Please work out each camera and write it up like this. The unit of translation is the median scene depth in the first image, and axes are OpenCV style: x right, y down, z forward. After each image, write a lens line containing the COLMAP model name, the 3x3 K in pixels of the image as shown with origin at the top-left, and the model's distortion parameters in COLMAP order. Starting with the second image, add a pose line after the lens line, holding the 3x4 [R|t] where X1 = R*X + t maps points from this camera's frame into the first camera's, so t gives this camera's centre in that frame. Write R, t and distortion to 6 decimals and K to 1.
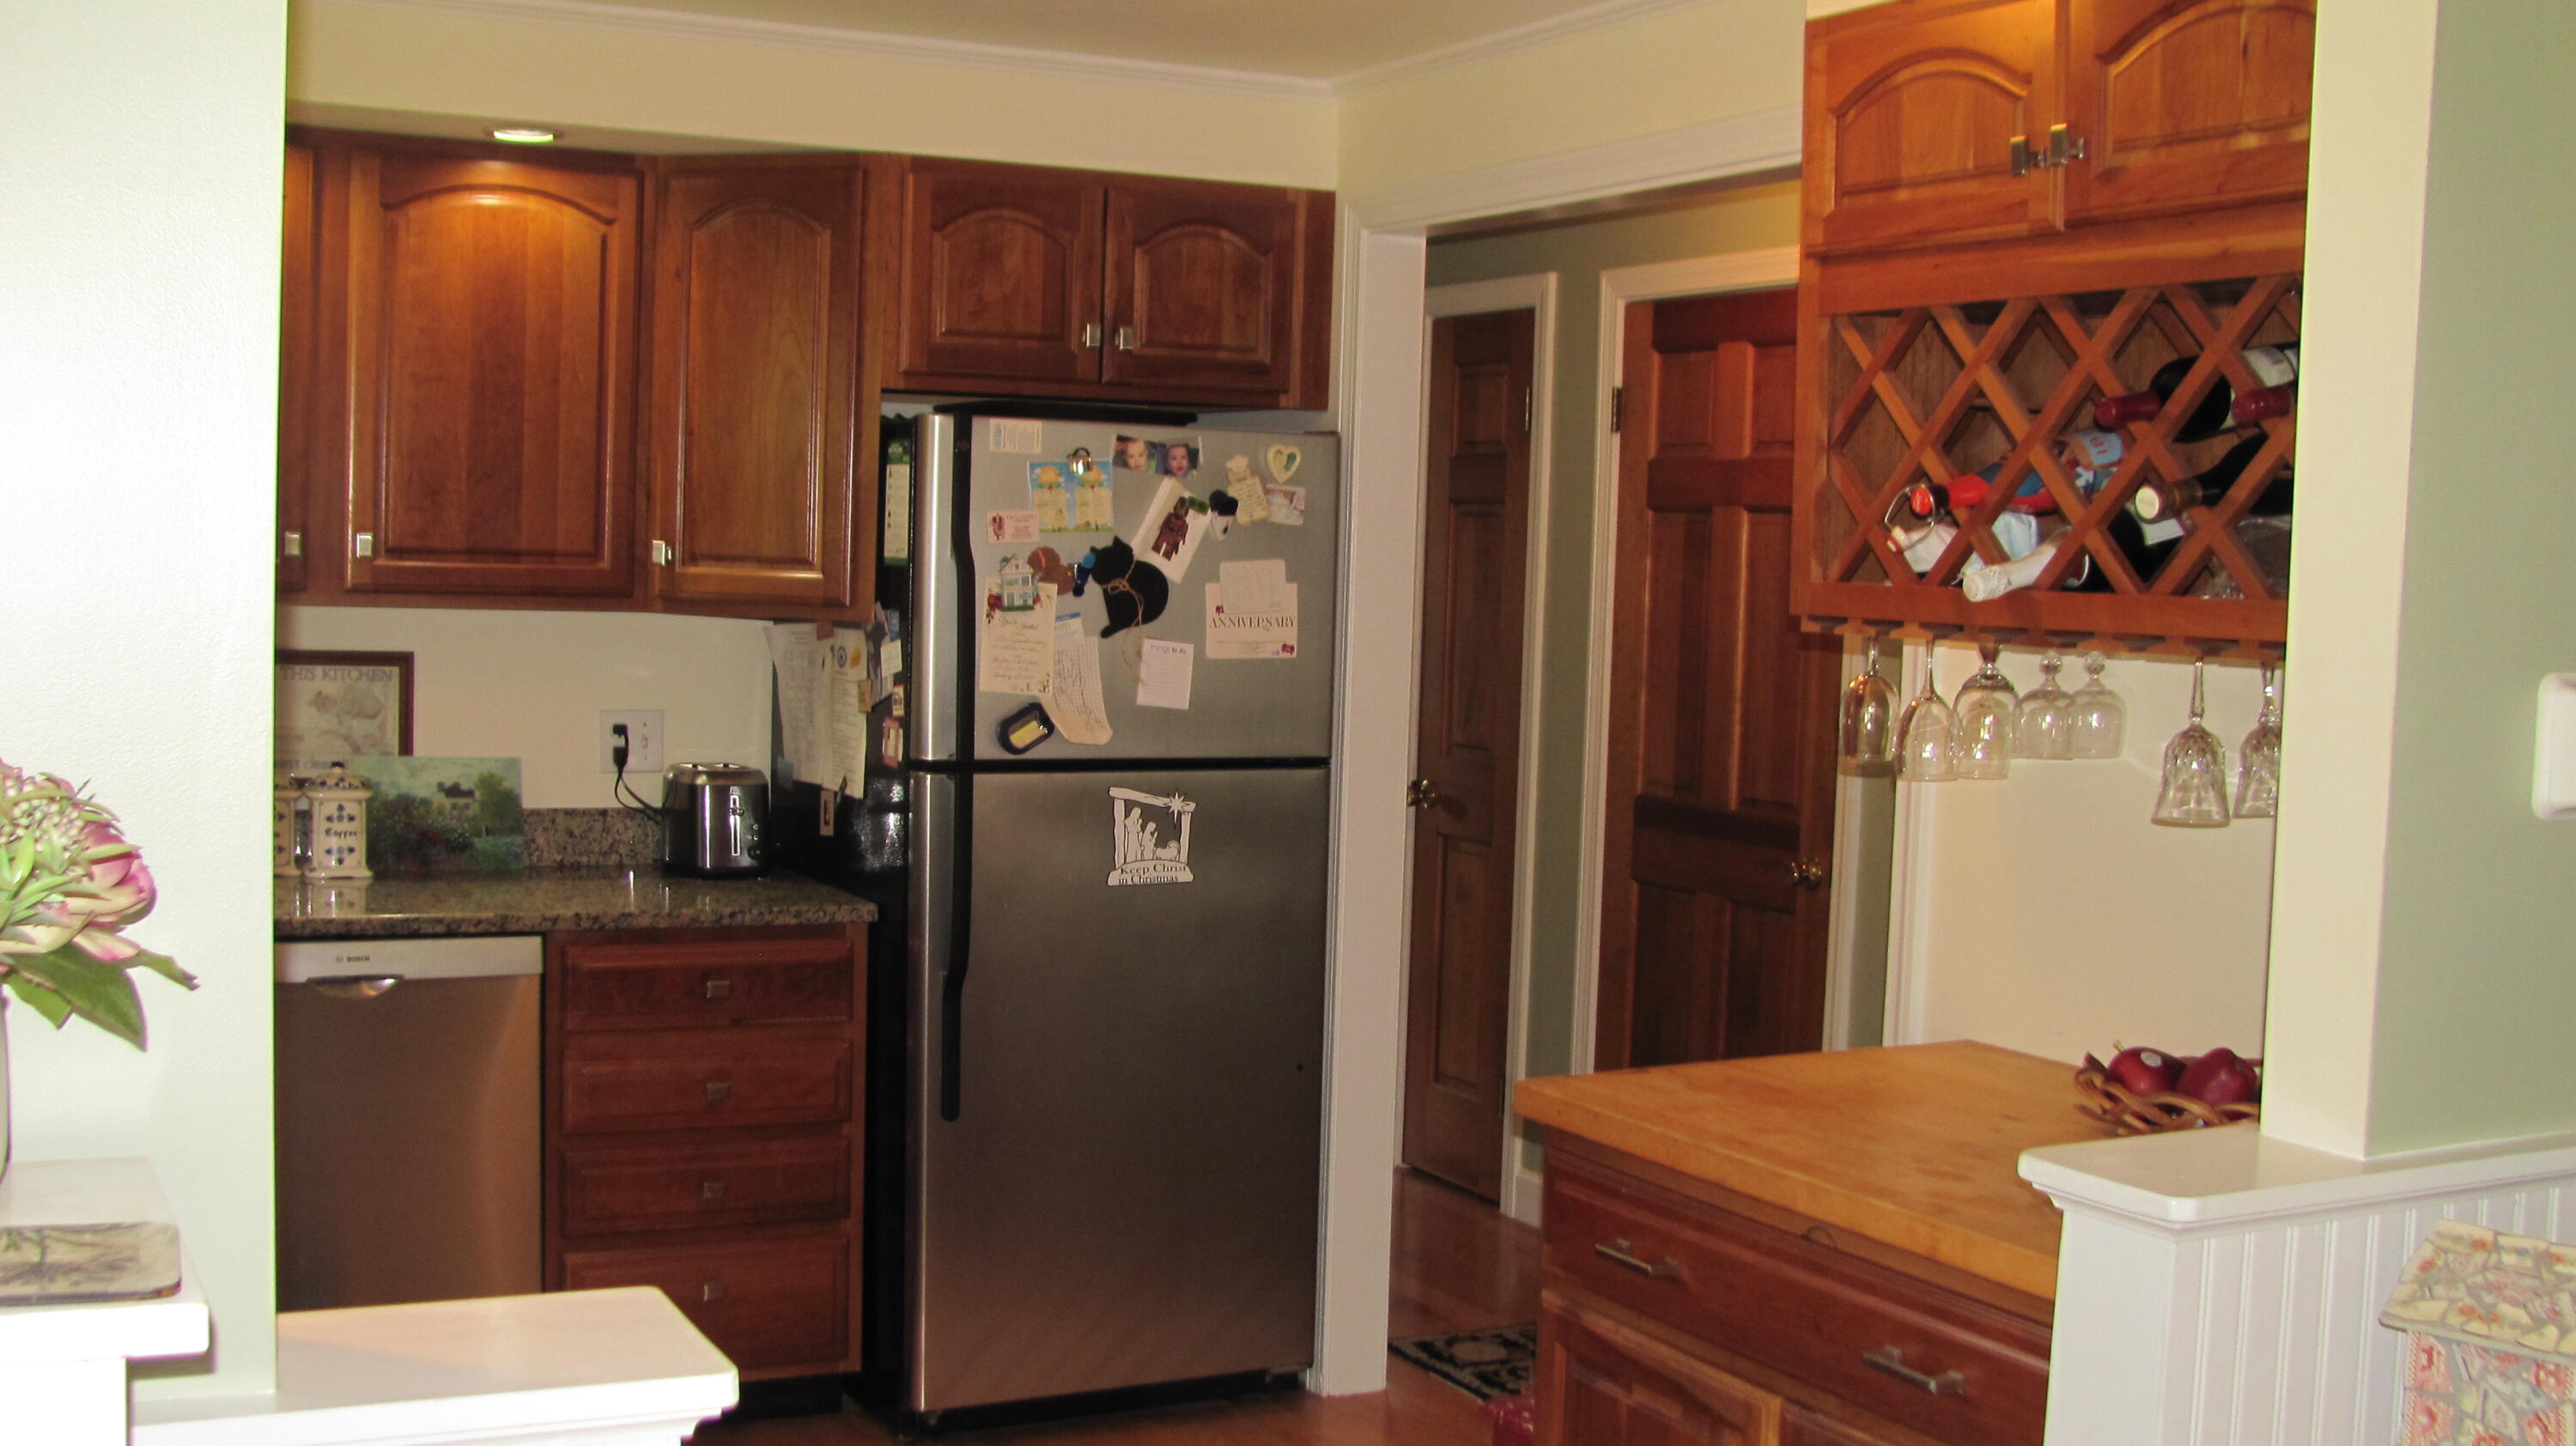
lens RADIAL K [[2767.0, 0, 1288.0], [0, 2767.0, 723.0], [0, 0, 1]] dist [-0.202290, 0.280913]
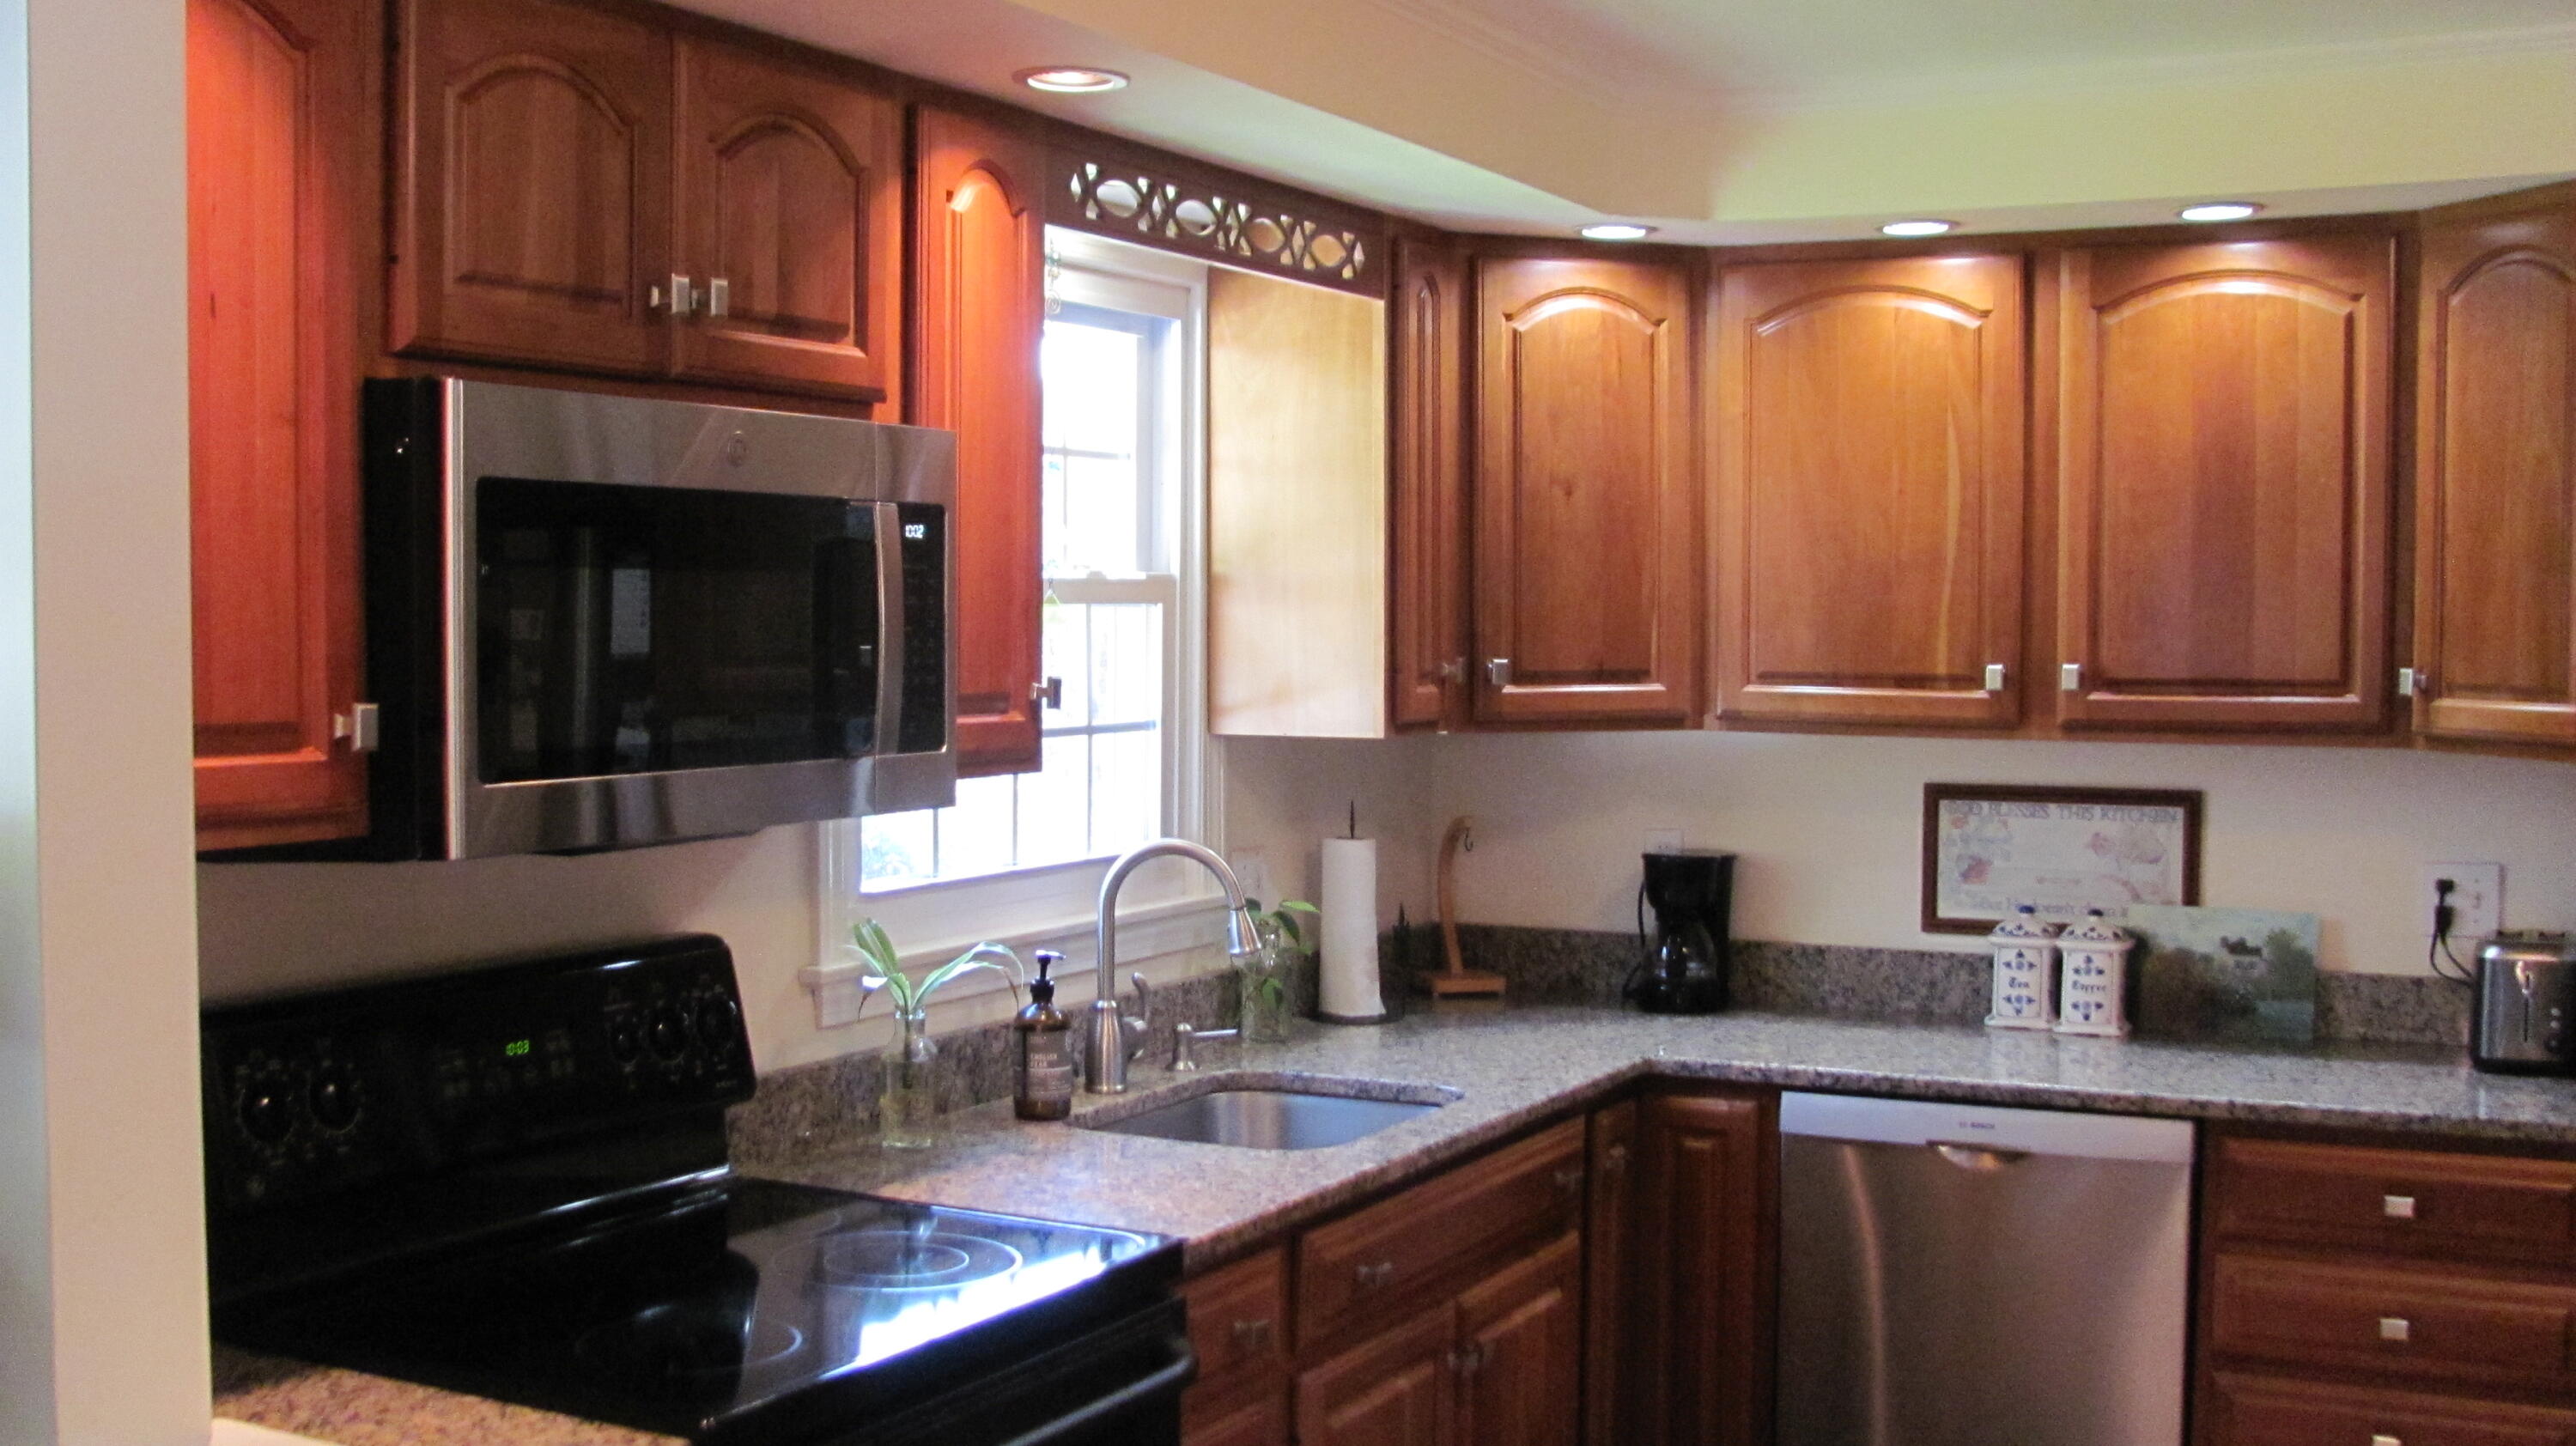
lens RADIAL K [[2767.0, 0, 1288.0], [0, 2767.0, 723.0], [0, 0, 1]] dist [-0.202290, 0.280913]
pose [[0.574133, 0.000106, -0.818762, 0.254733], [-0.029689, 0.999345, -0.020688, -0.022143], [0.818224, 0.036186, 0.573760, 0.240312]]
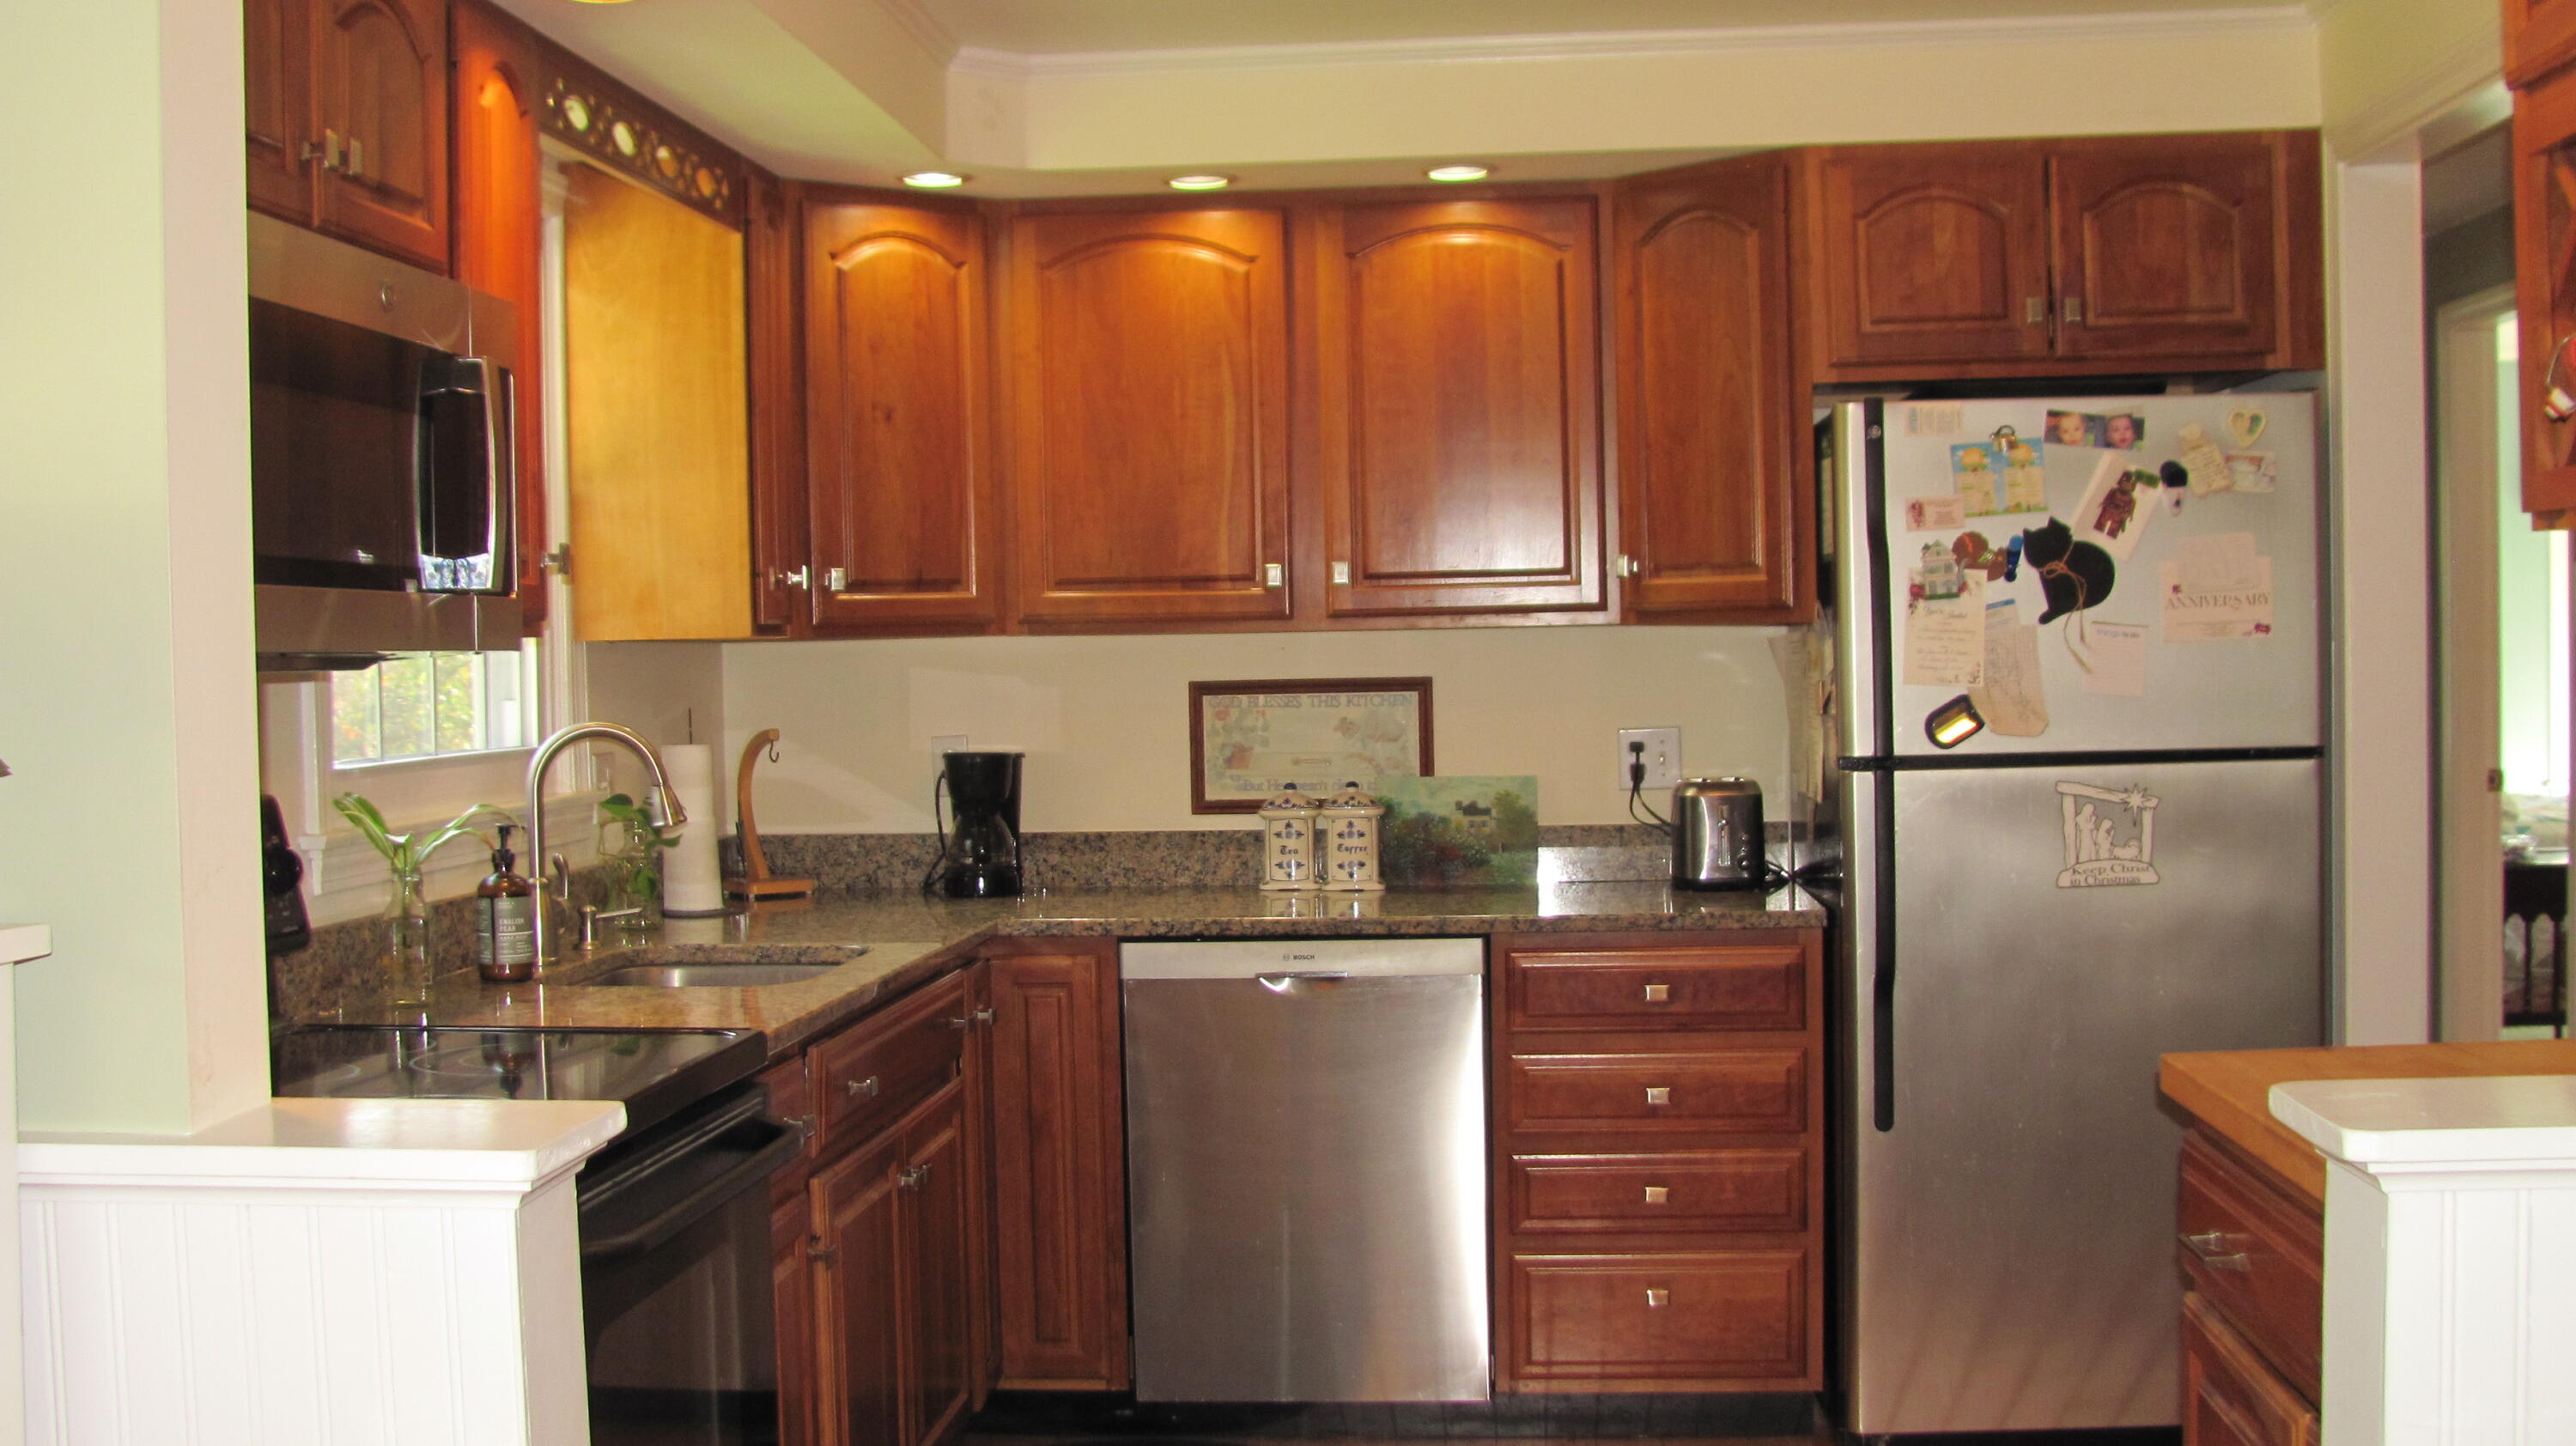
lens RADIAL K [[2767.0, 0, 1288.0], [0, 2767.0, 723.0], [0, 0, 1]] dist [-0.202290, 0.280913]
pose [[0.841620, -0.038450, -0.538700, 0.214369], [0.018984, 0.998952, -0.041641, 0.036287], [0.539737, 0.024819, 0.841468, 0.075599]]
